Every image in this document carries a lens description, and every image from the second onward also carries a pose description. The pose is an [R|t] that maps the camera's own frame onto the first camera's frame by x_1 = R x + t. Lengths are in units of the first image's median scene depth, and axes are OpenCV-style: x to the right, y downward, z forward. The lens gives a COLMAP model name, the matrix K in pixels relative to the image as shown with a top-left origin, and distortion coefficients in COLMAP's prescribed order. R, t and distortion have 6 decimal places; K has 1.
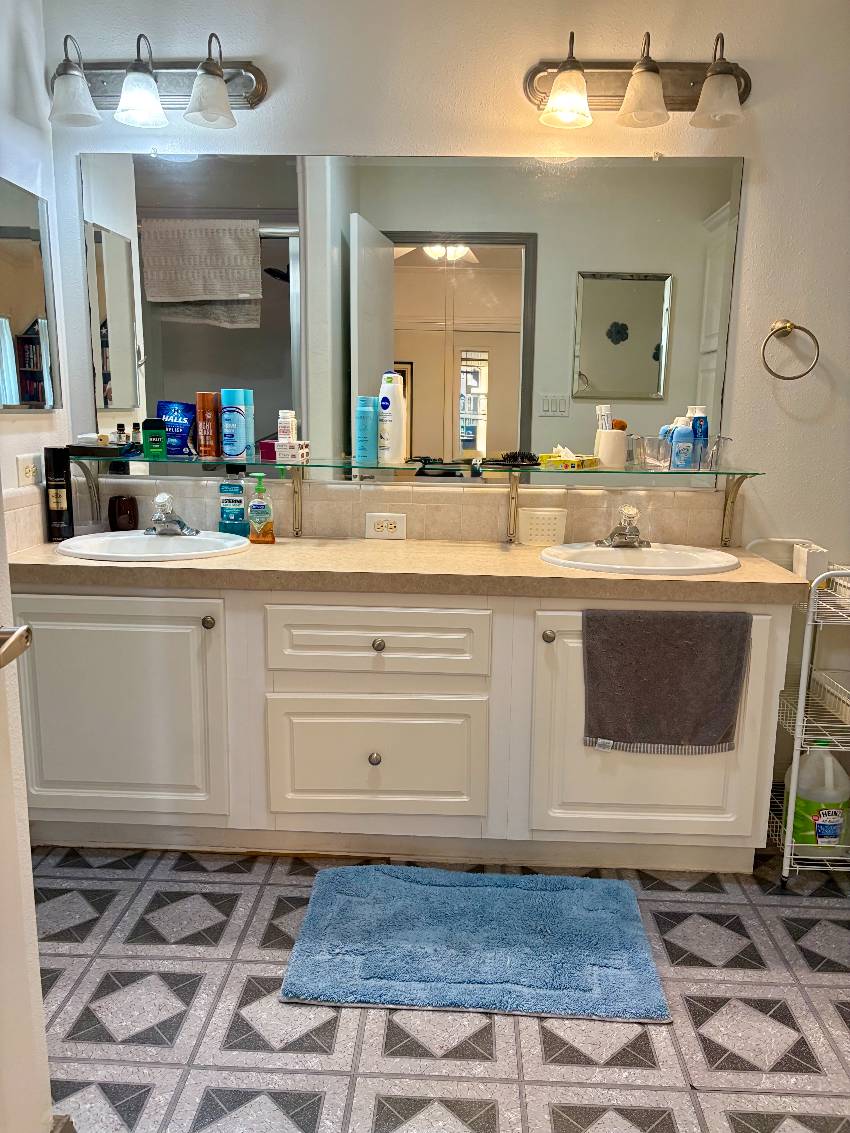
lens RADIAL K [[858.7, 0, 421.9], [0, 858.7, 570.1], [0, 0, 1]] dist [0.005724, -0.000297]
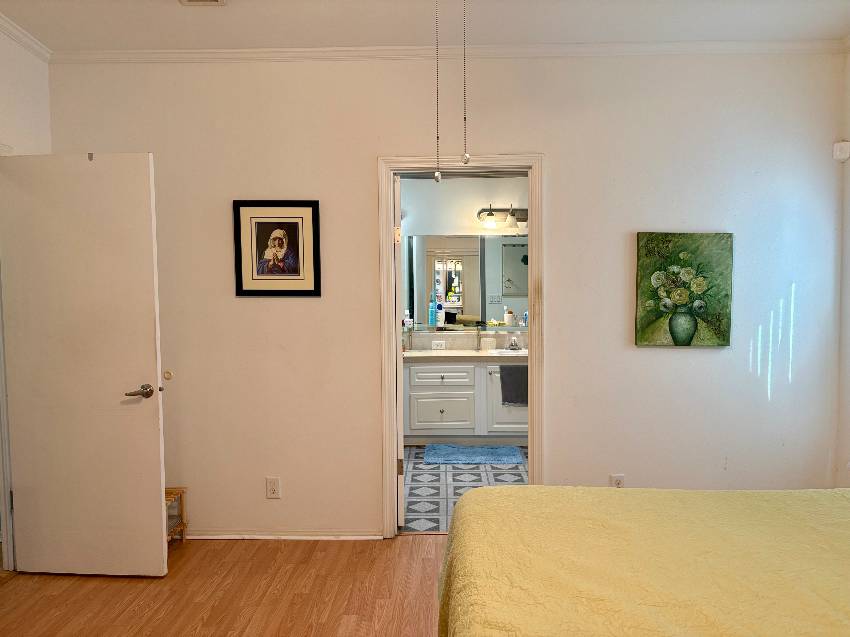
lens RADIAL K [[644.2, 0, 425.0], [0, 644.2, 317.2], [0, 0, 1]] dist [0.005724, -0.000297]
pose [[0.999460, -0.023613, 0.022857, -0.172298], [0.026432, 0.990874, -0.132173, 0.185945], [-0.019528, 0.132705, 0.990963, -1.606698]]
